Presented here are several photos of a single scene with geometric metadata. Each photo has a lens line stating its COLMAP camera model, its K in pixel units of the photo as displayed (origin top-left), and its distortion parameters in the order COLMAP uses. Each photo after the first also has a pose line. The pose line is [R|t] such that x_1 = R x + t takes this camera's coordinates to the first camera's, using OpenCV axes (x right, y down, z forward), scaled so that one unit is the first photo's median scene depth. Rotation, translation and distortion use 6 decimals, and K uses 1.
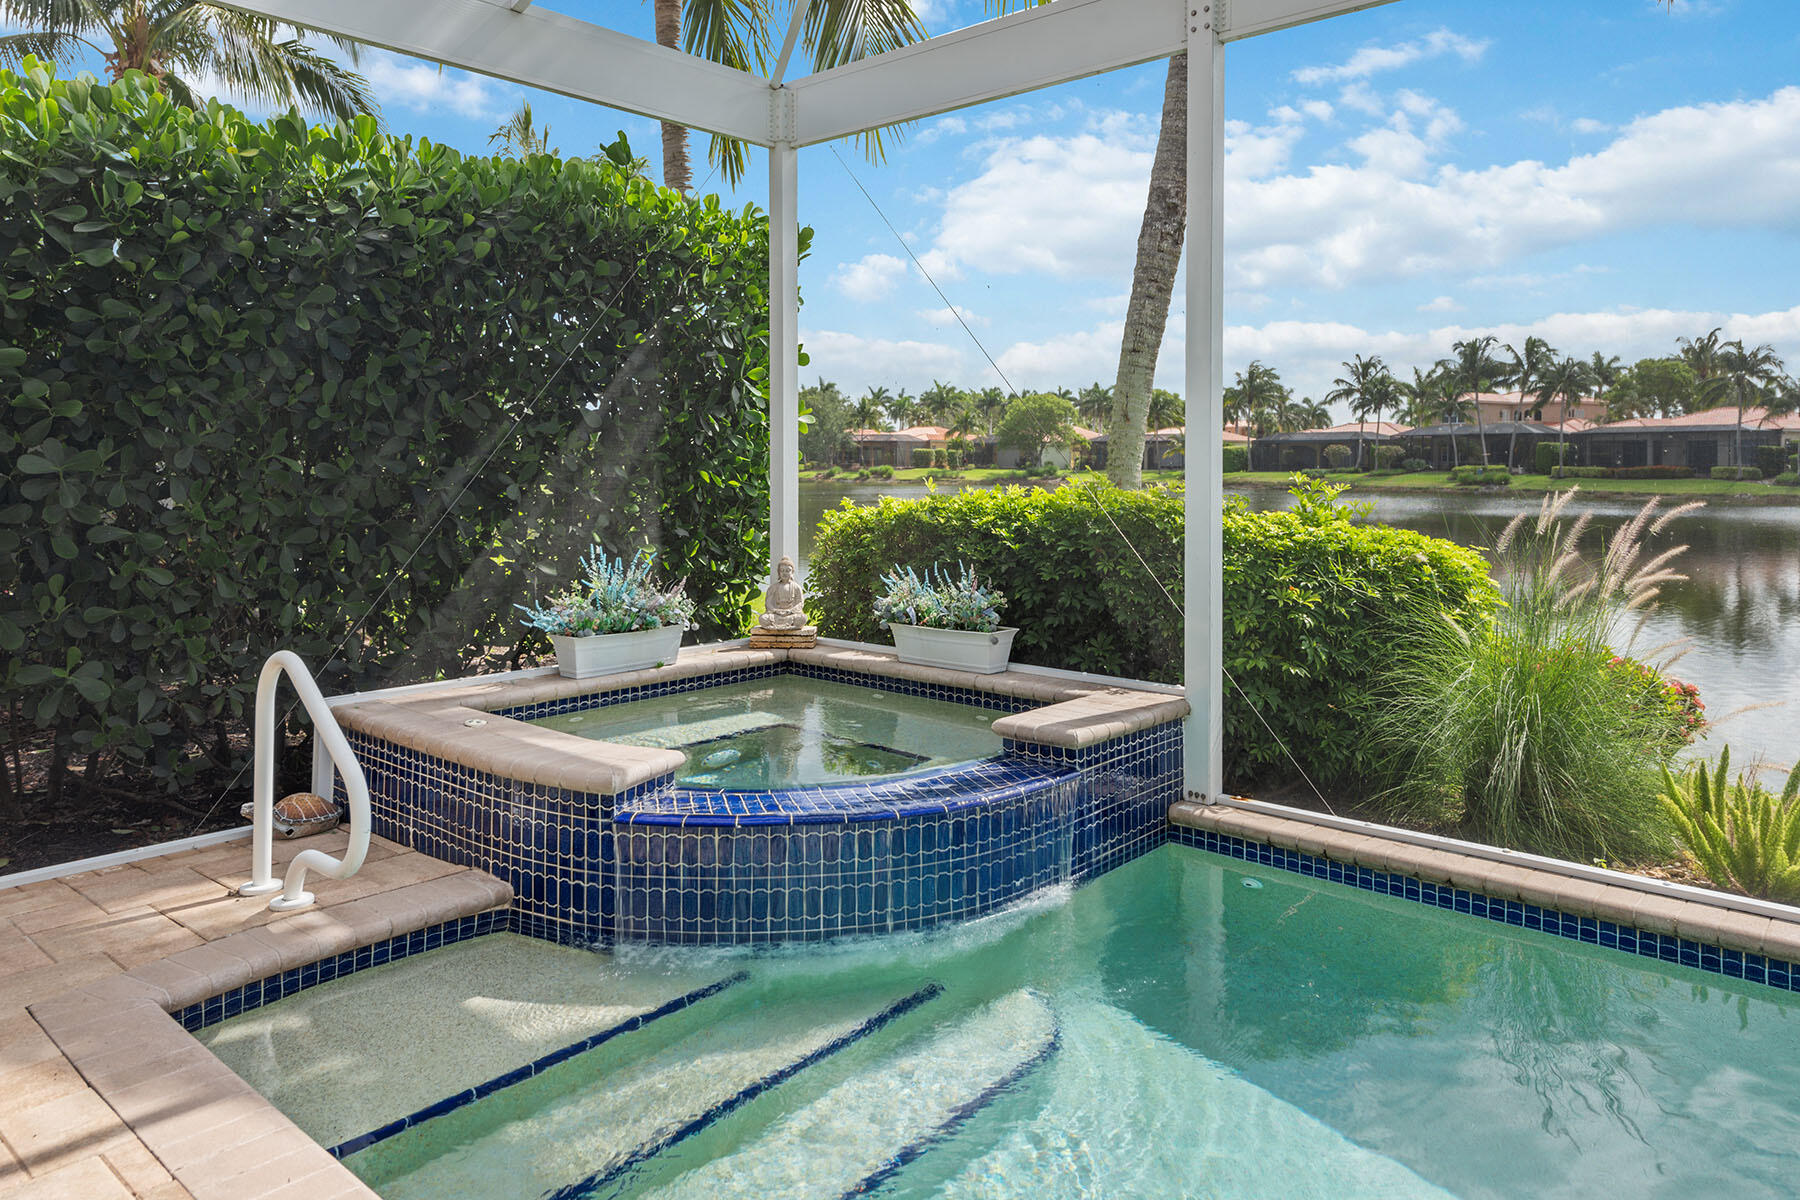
lens RADIAL K [[1217.8, 0, 902.2], [0, 1217.8, 457.5], [0, 0, 1]] dist [0.000571, 0.000297]
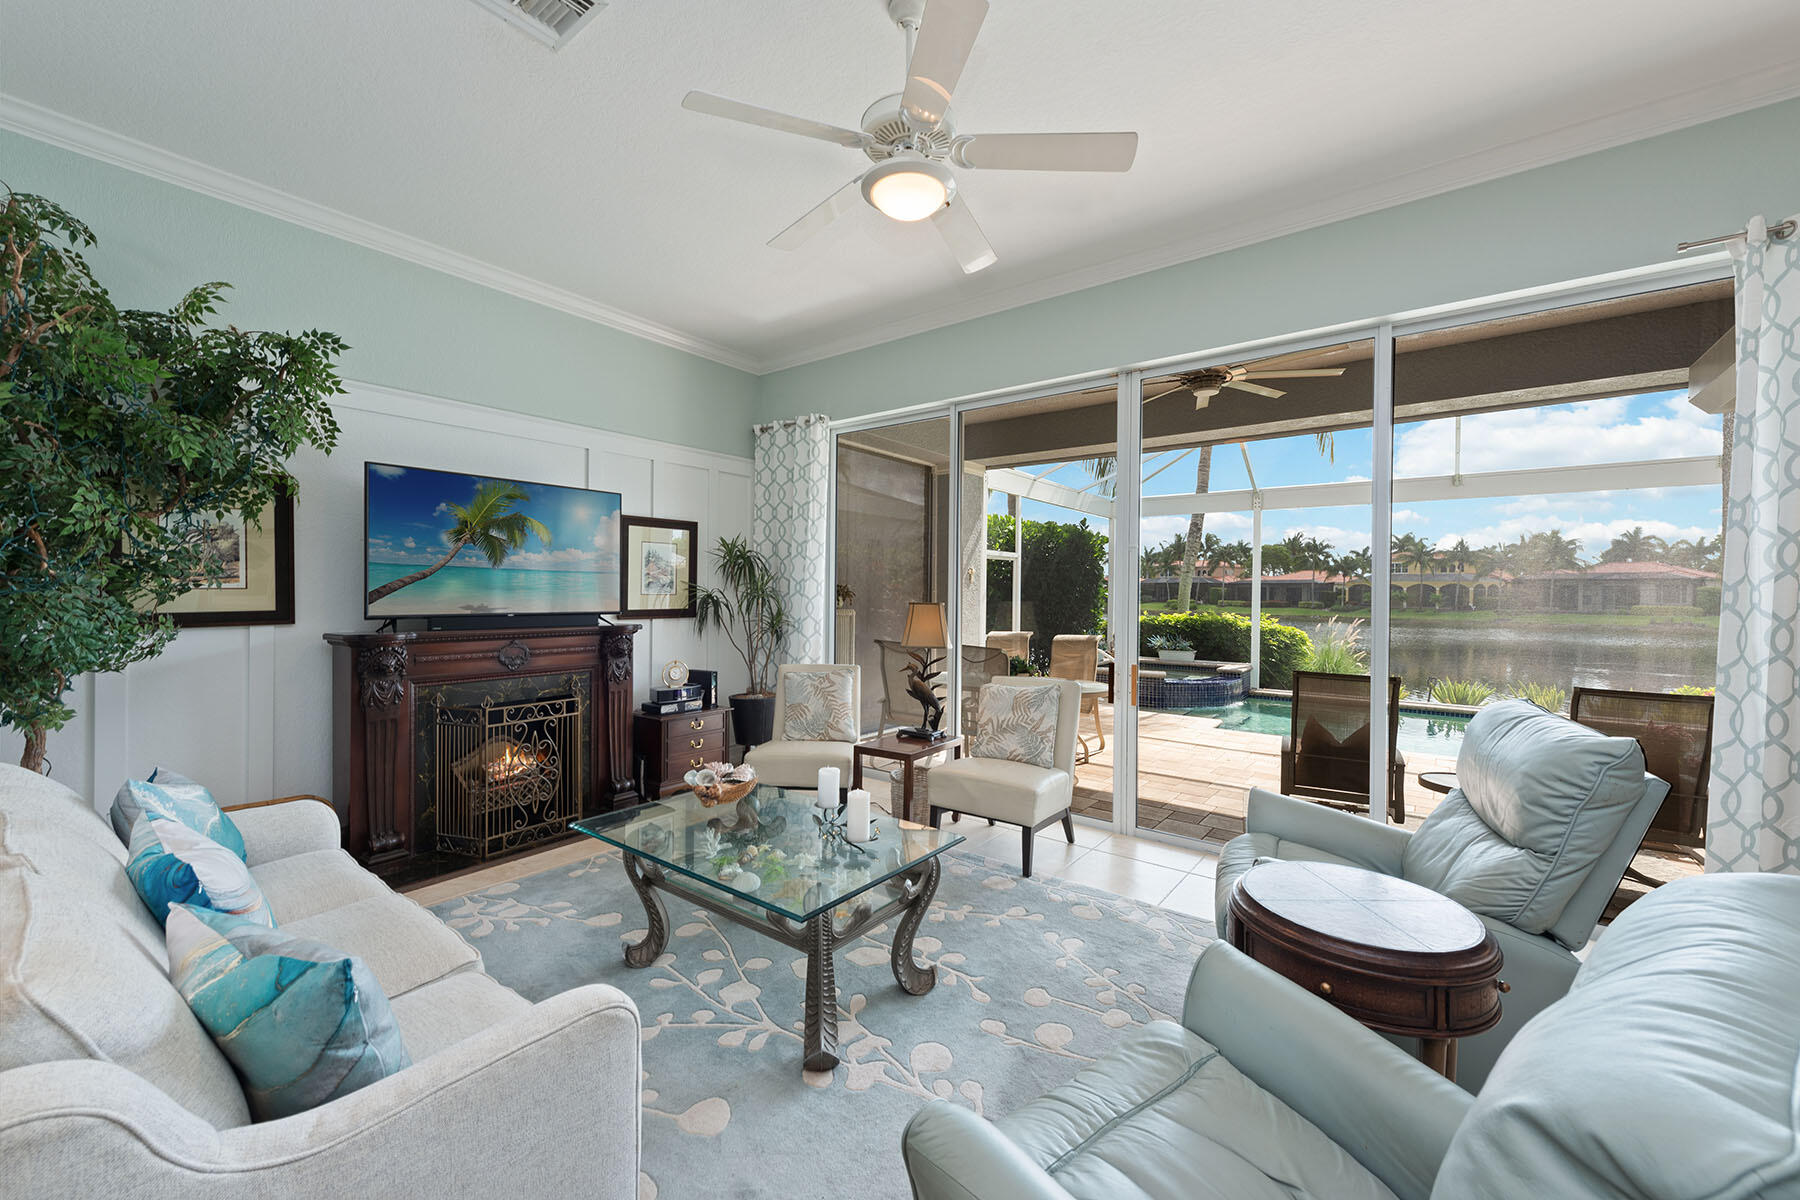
lens RADIAL K [[702.2, 0, 900.0], [0, 702.2, 600.0], [0, 0, 1]] dist [0.000843, 0.000028]
pose [[0.996905, 0.009230, 0.078073, -0.052514], [-0.010209, 0.999874, 0.012154, -0.002005], [-0.077951, -0.012913, 0.996874, -0.059658]]
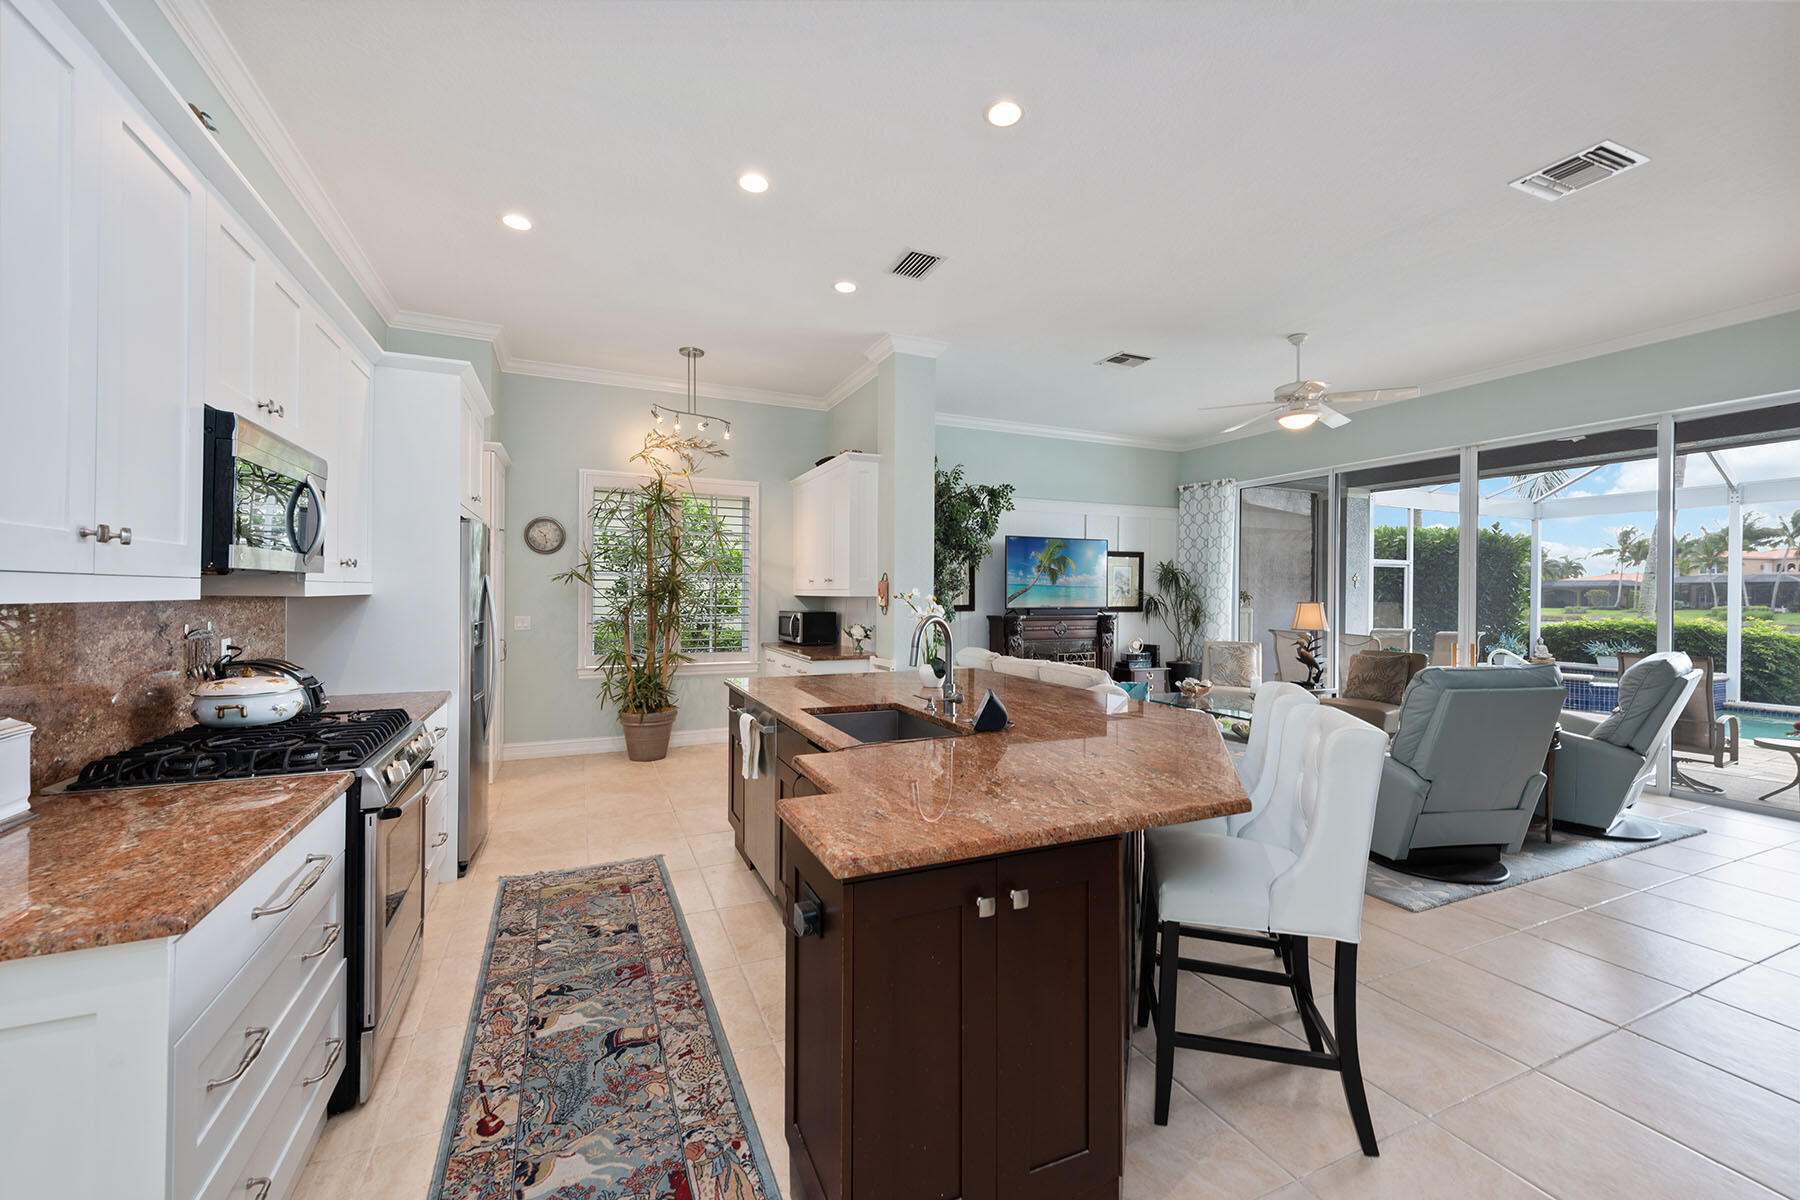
lens RADIAL K [[709.2, 0, 880.9], [0, 709.2, 601.2], [0, 0, 1]] dist [-0.001636, 0.000005]
pose [[0.907365, 0.012104, -0.420169, -0.056481], [-0.007216, 0.999887, 0.013222, -0.002076], [0.420281, -0.008965, 0.907350, -0.096607]]
